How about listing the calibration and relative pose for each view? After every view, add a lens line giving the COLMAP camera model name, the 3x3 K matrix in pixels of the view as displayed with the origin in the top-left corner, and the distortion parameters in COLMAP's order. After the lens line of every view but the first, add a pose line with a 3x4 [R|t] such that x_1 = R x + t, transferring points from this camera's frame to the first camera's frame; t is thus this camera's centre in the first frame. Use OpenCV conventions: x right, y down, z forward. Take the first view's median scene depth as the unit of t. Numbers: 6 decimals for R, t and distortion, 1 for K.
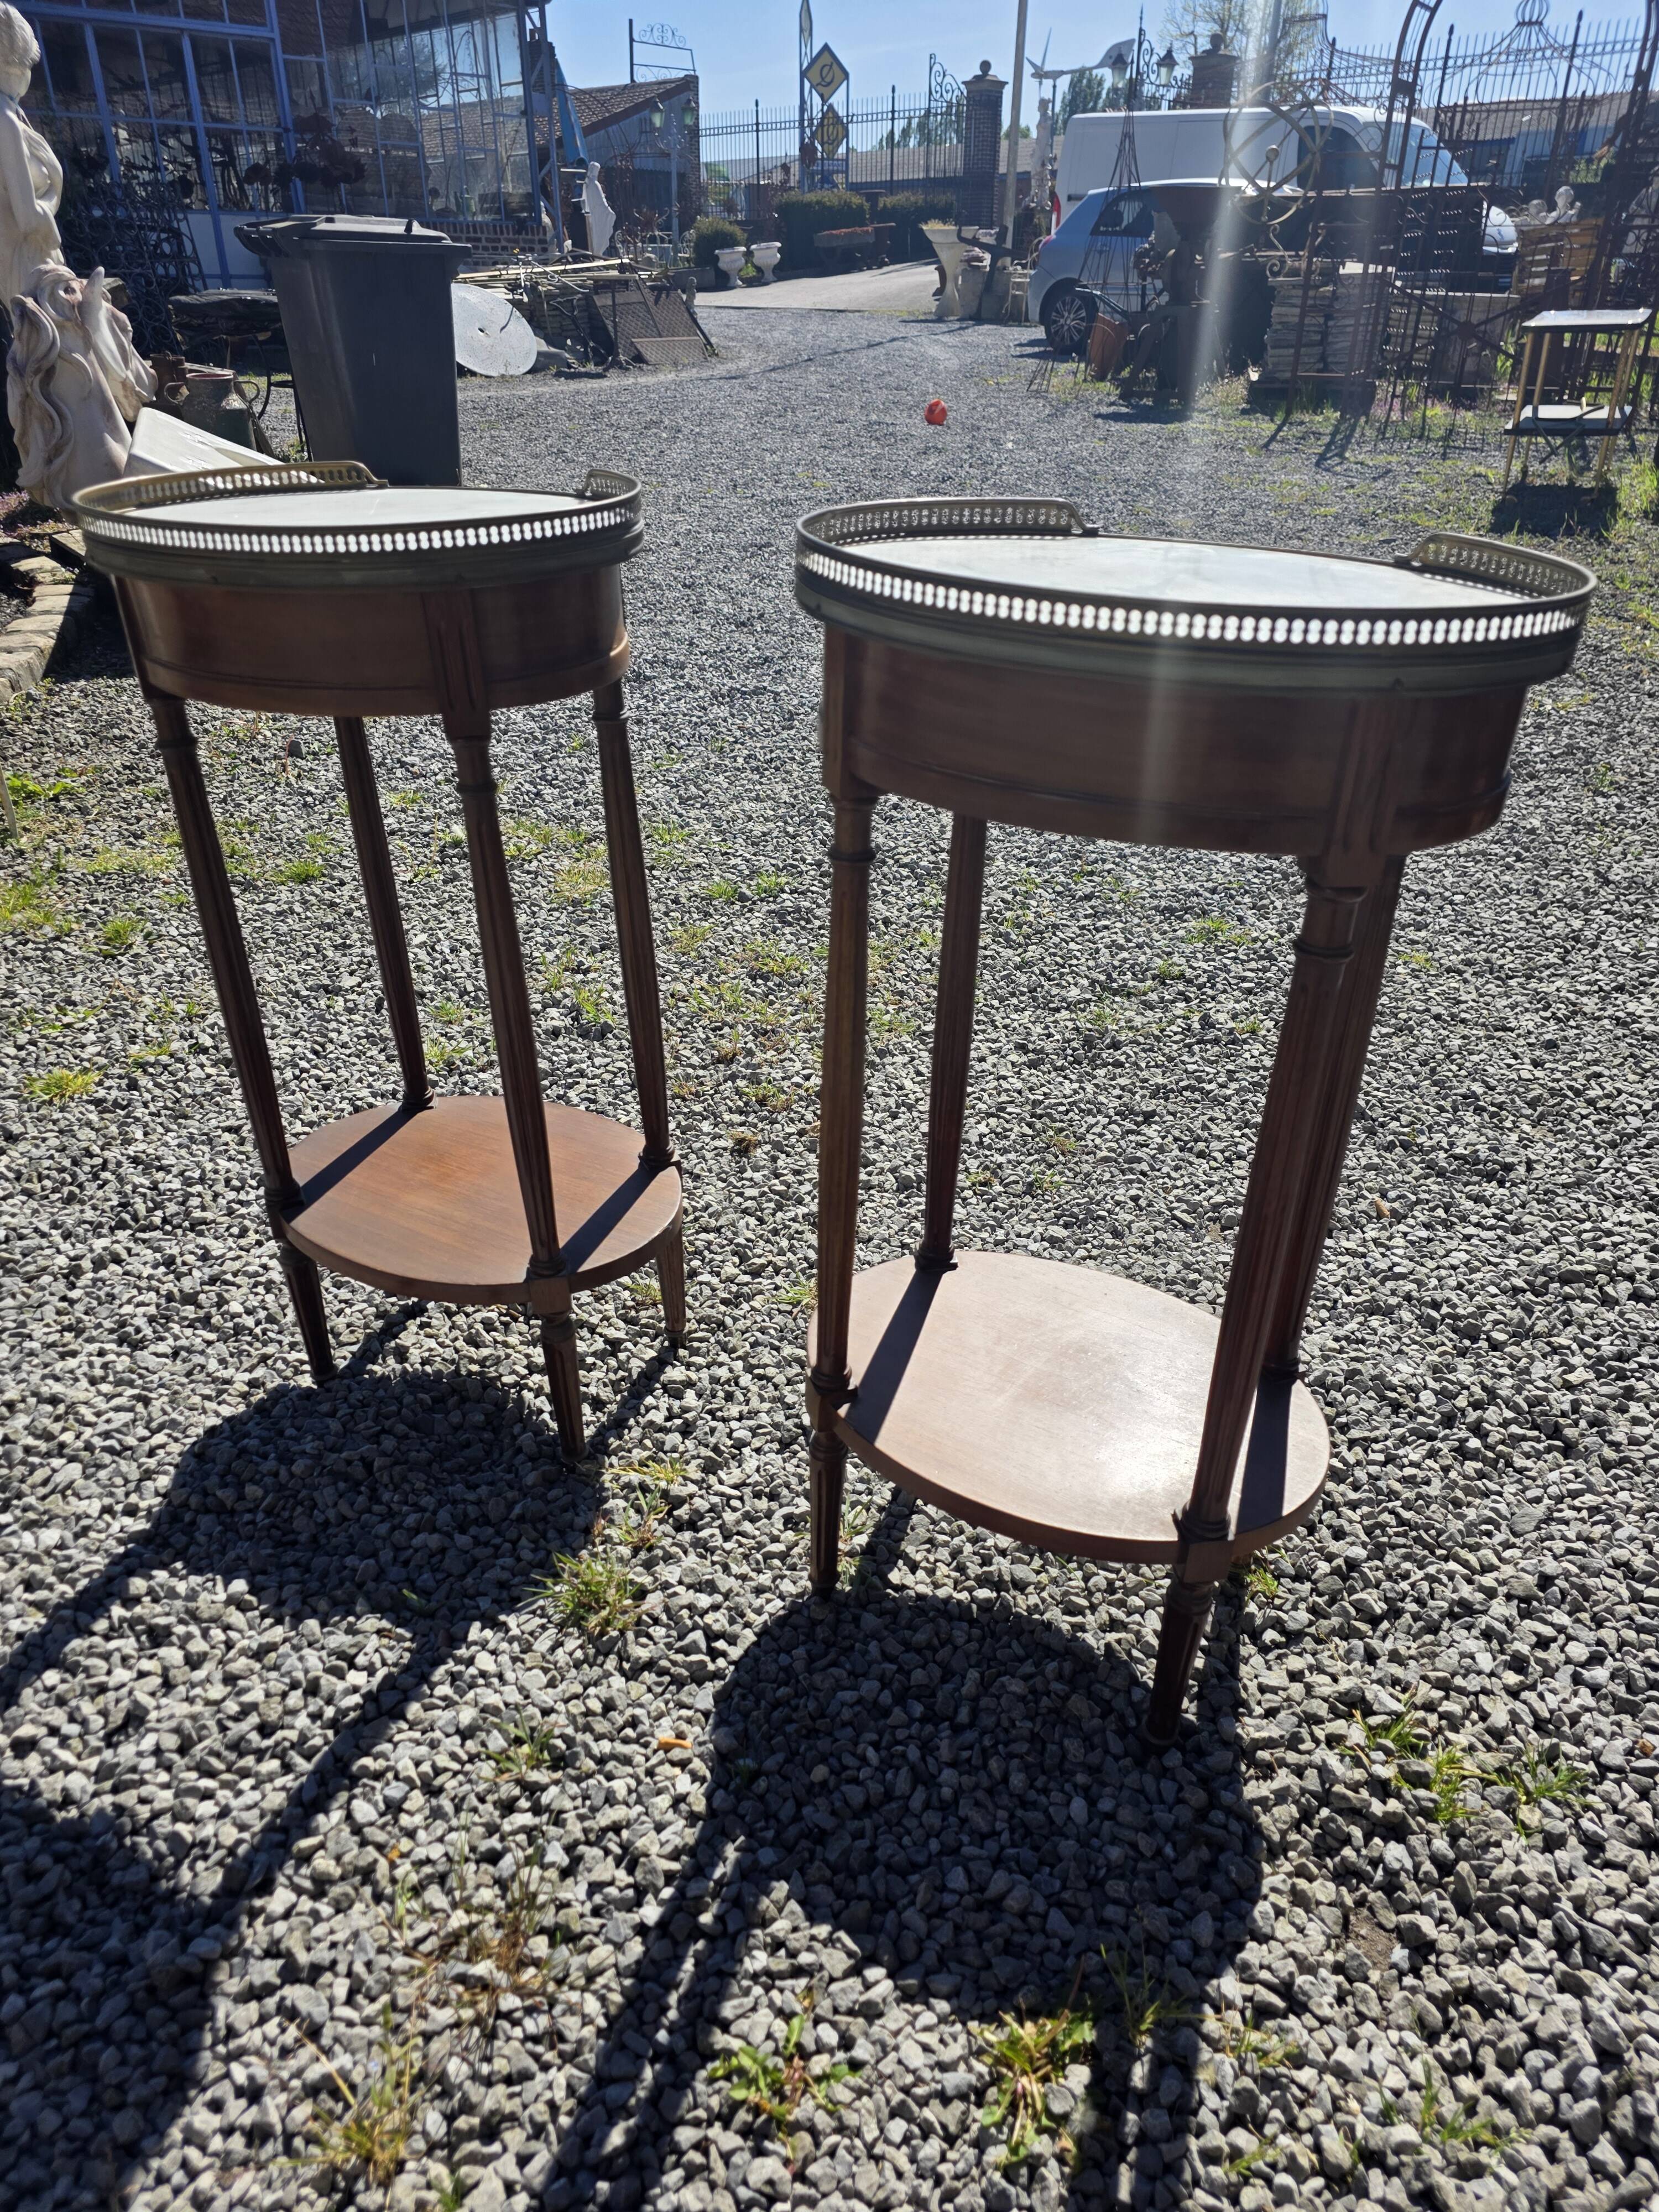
lens RADIAL K [[1494.7, 0, 830.0], [0, 1494.7, 1074.8], [0, 0, 1]] dist [0.060549, -0.039741]
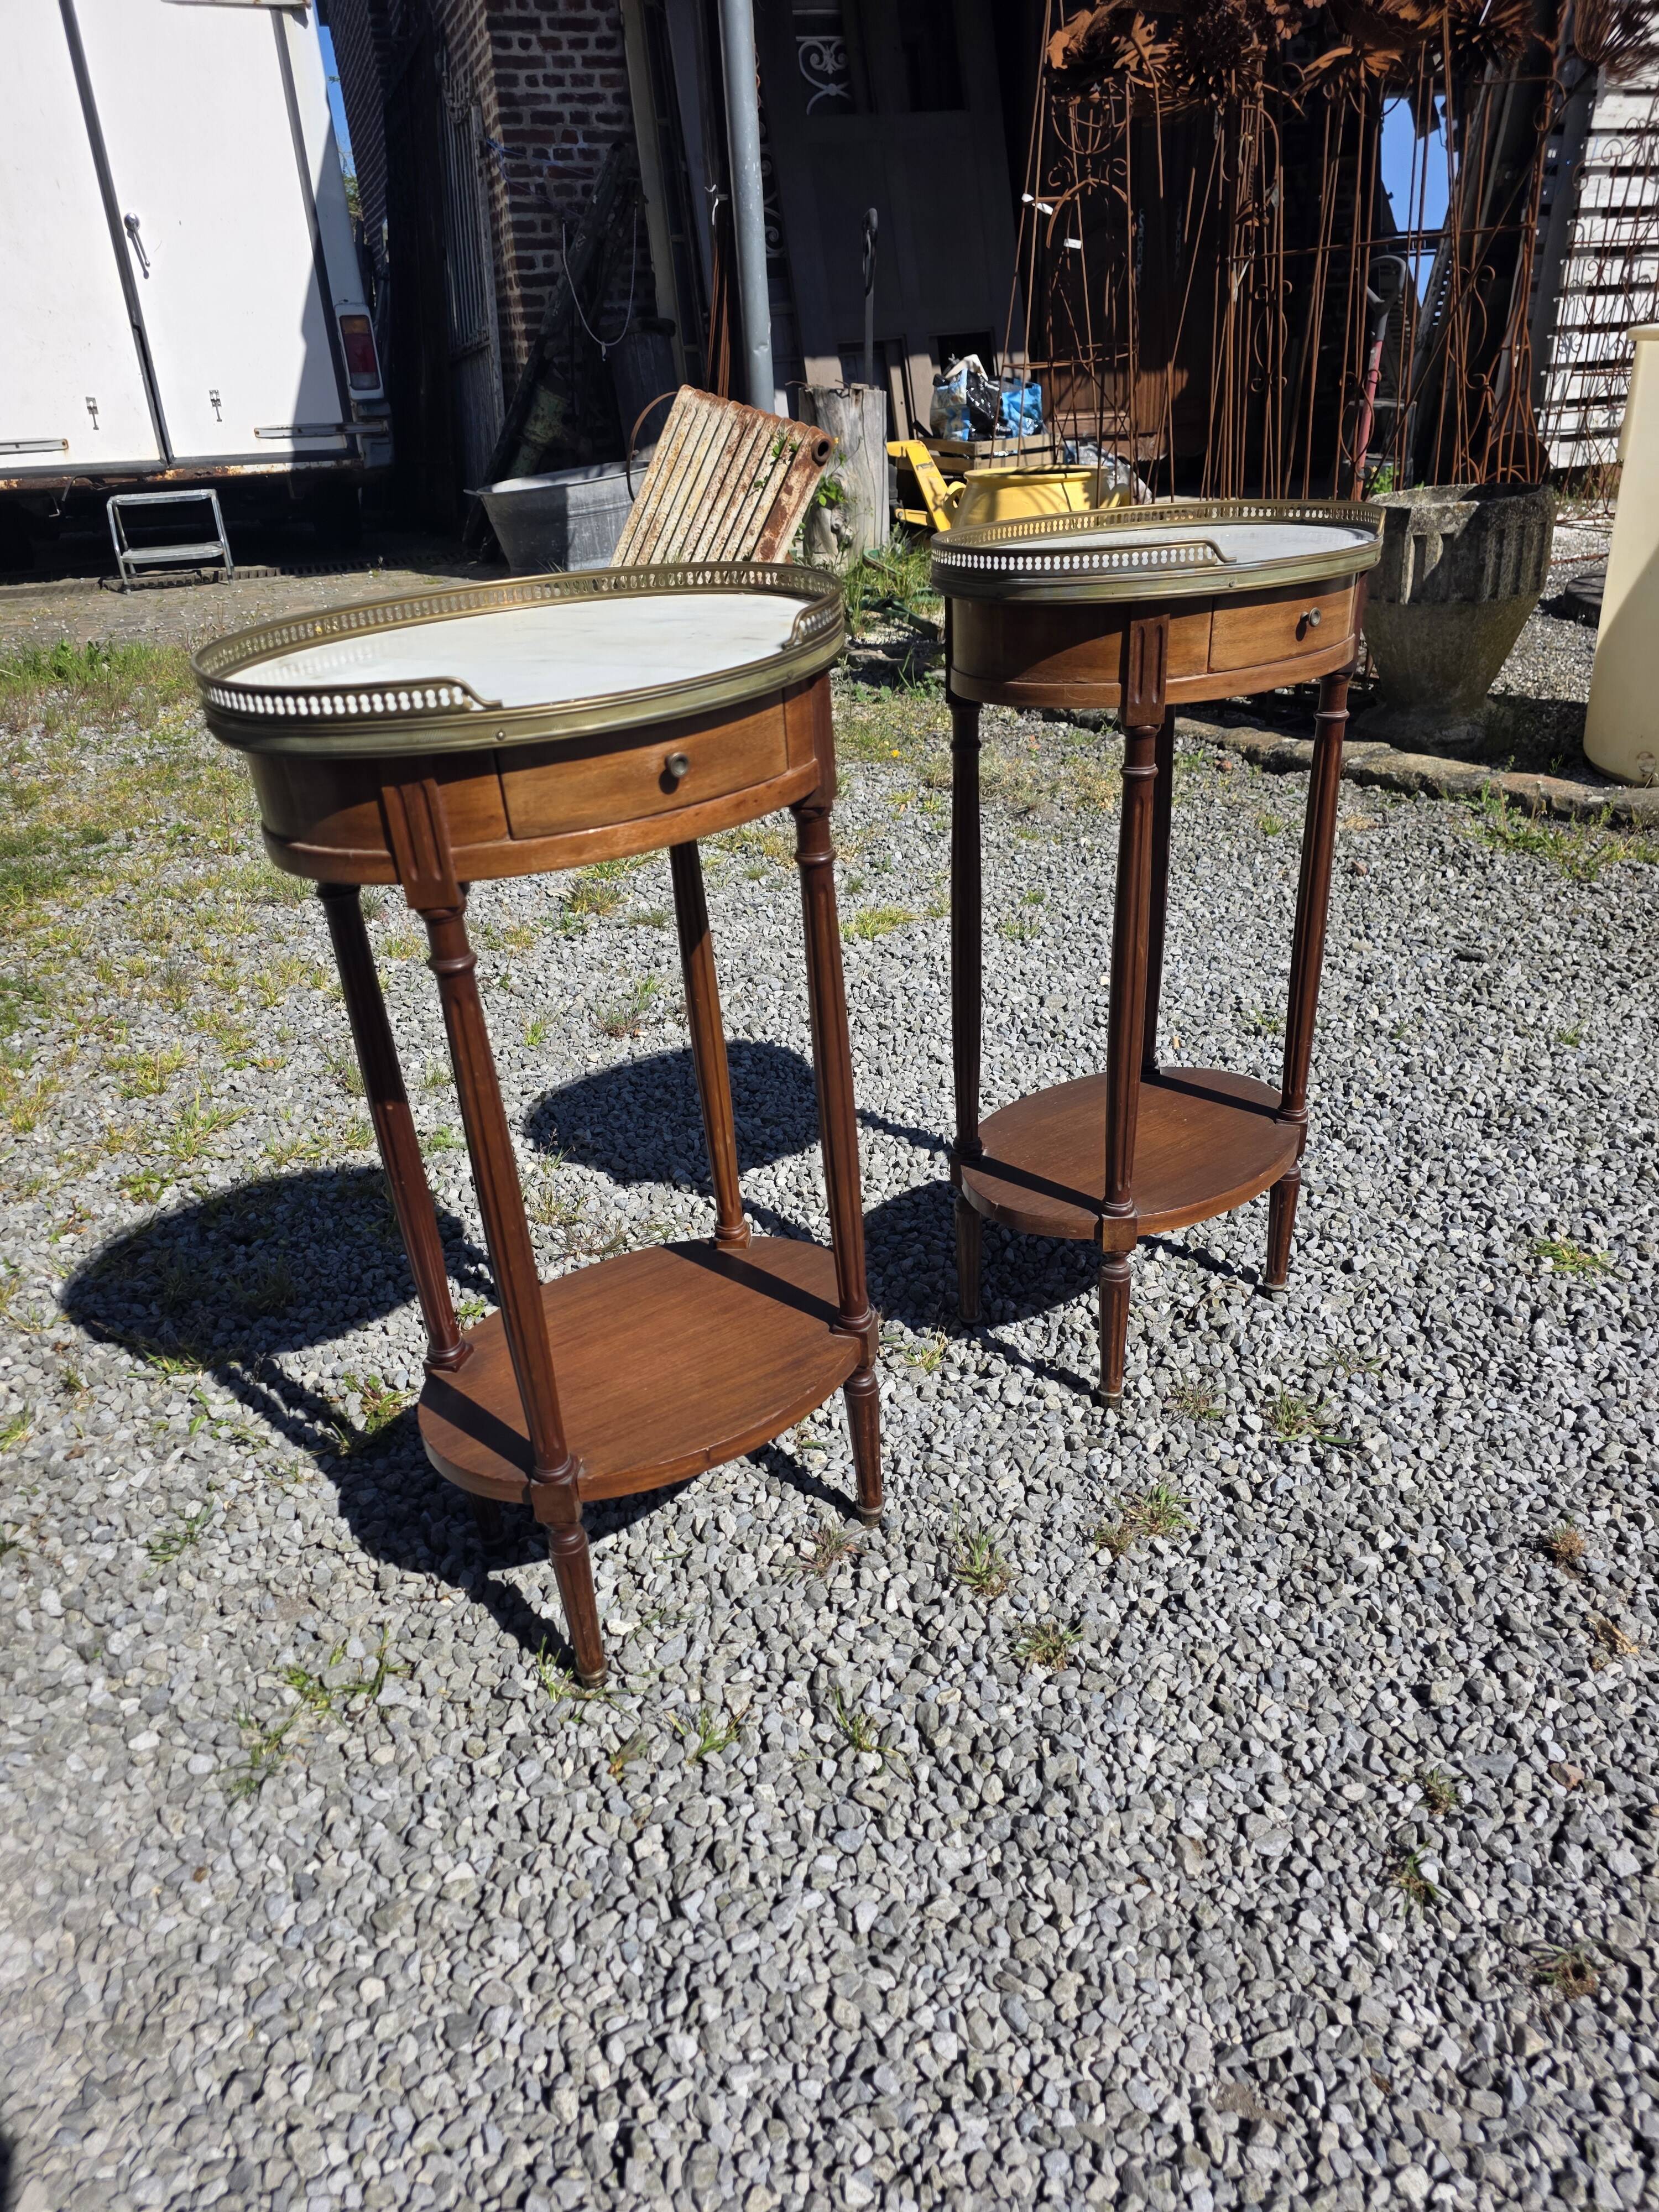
lens RADIAL K [[1486.6, 0, 815.1], [0, 1486.6, 1109.9], [0, 0, 1]] dist [0.043286, -0.030108]
pose [[-0.409058, 0.428517, -0.805633, 0.931783], [-0.387067, 0.718032, 0.578454, -0.615834], [0.826348, 0.548455, -0.127852, 1.168548]]
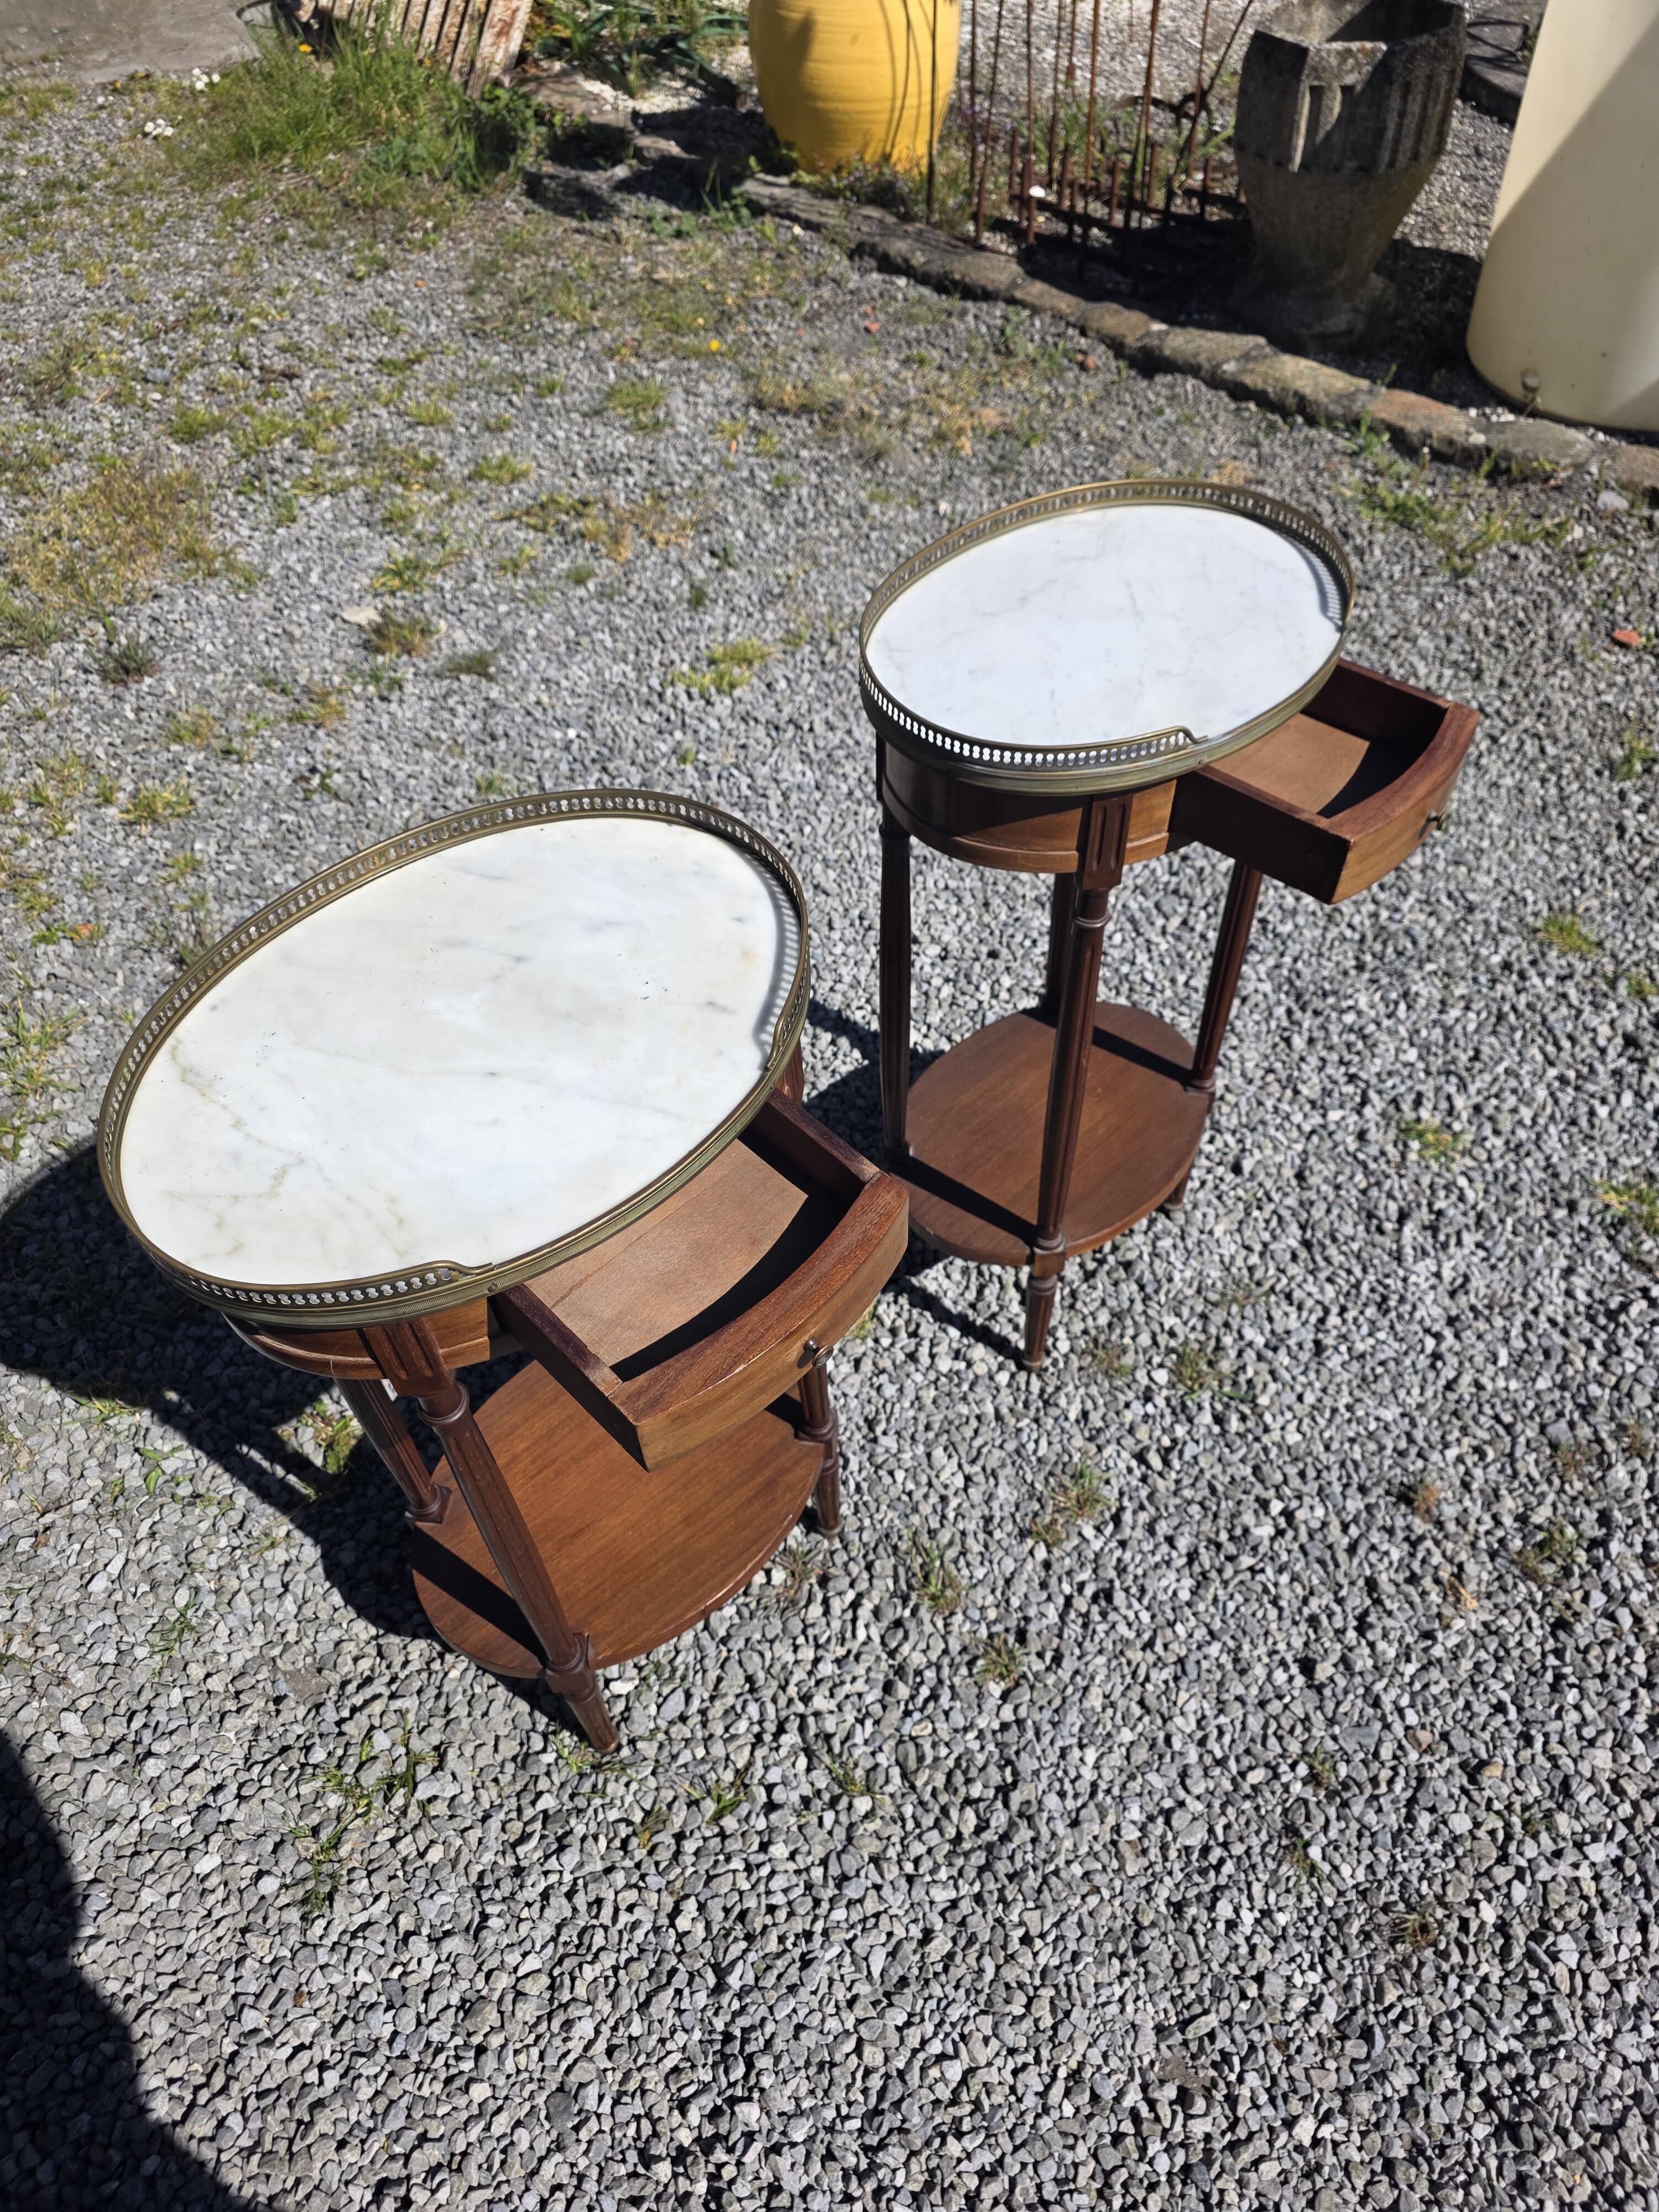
lens RADIAL K [[1496.0, 0, 843.0], [0, 1496.0, 1108.7], [0, 0, 1]] dist [0.044689, -0.043493]
pose [[-0.265612, 0.727321, -0.632815, 0.650513], [-0.438923, 0.493189, 0.751073, -0.891312], [0.858369, 0.477251, 0.188241, 0.811394]]
